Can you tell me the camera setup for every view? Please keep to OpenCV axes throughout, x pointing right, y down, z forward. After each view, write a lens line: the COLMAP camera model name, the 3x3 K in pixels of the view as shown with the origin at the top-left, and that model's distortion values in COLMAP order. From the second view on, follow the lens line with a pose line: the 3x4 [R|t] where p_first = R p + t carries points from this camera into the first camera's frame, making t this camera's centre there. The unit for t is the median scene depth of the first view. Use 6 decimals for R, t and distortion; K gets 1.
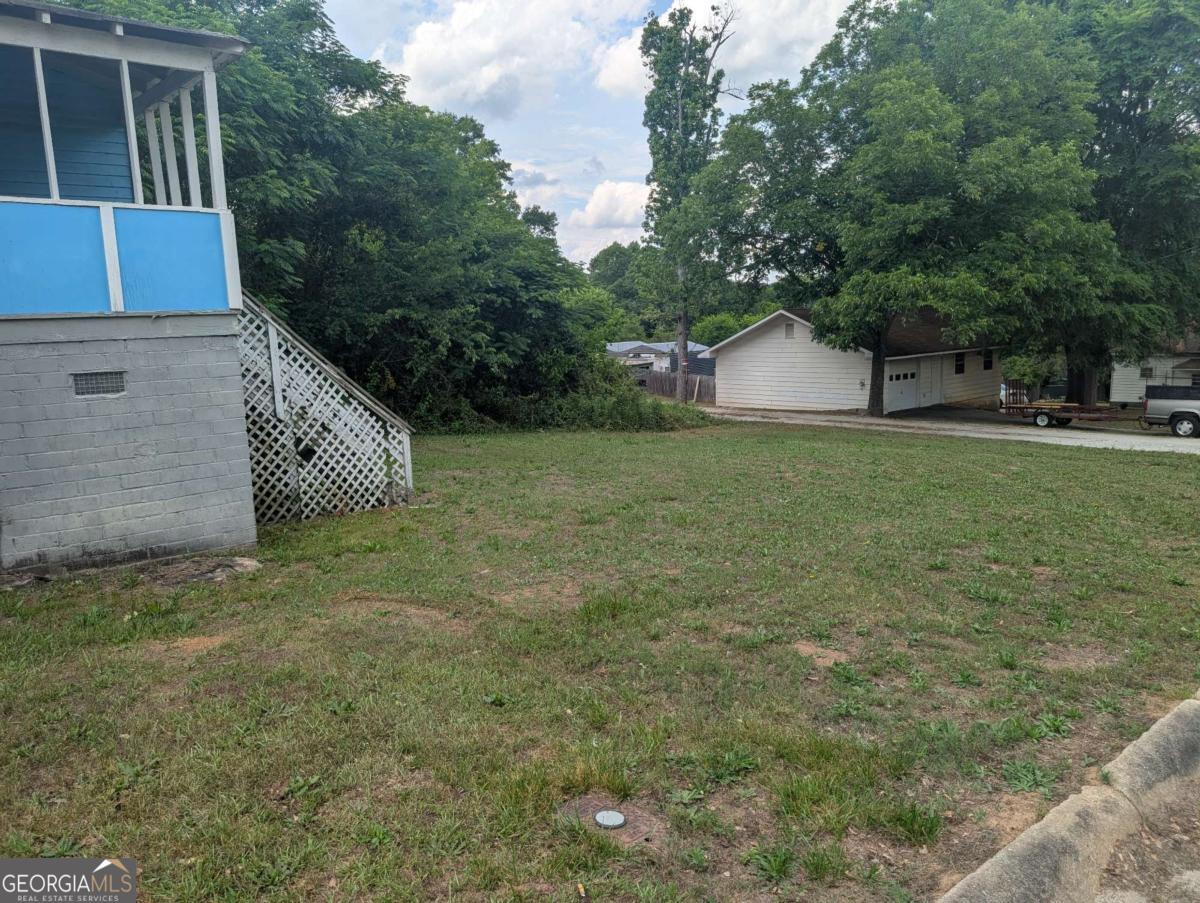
lens RADIAL K [[864.6, 0, 601.3], [0, 864.6, 453.7], [0, 0, 1]] dist [0.006388, 0.000046]
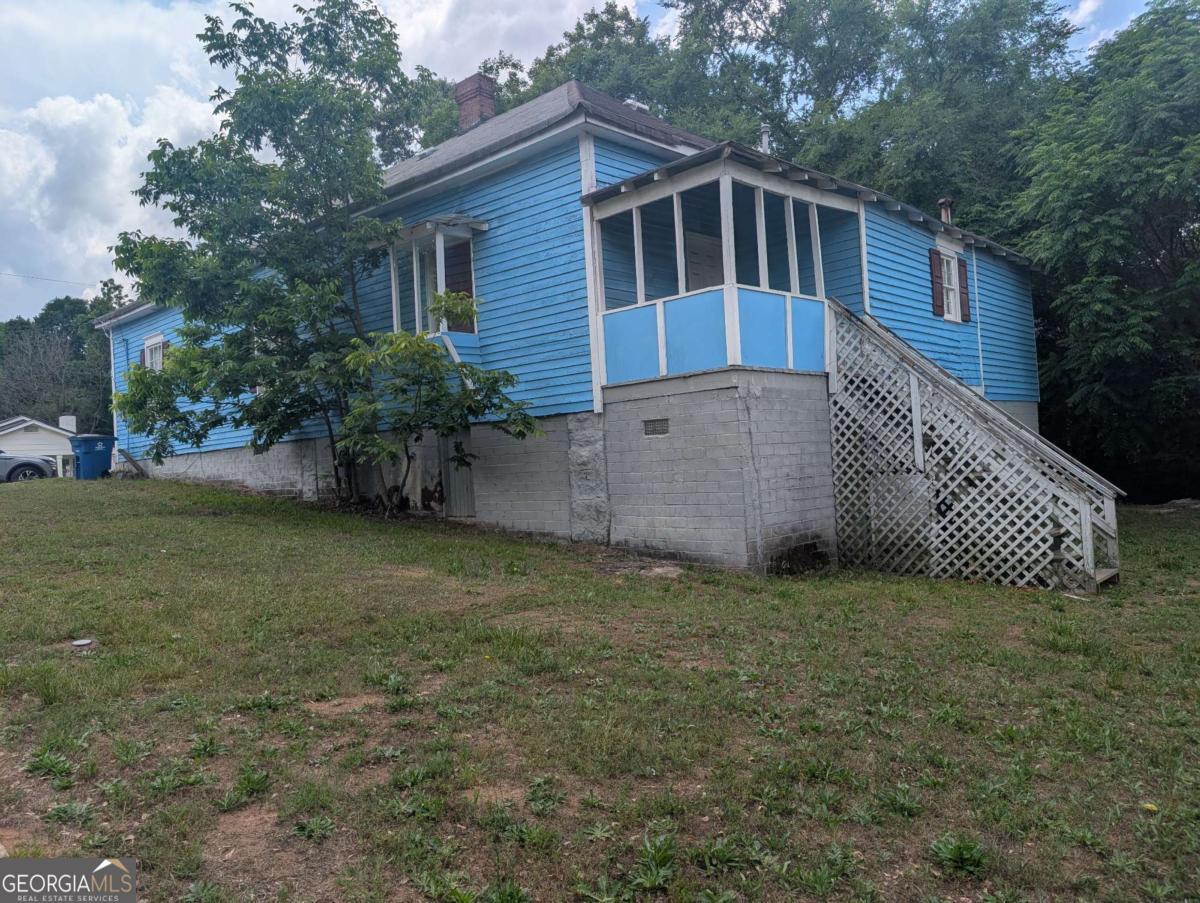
lens RADIAL K [[864.6, 0, 601.4], [0, 864.6, 448.5], [0, 0, 1]] dist [0.006388, 0.000046]
pose [[0.055479, 0.019950, -0.998261, 0.553383], [-0.101599, 0.994724, 0.014233, -0.038781], [0.993277, 0.100633, 0.057213, 0.562312]]
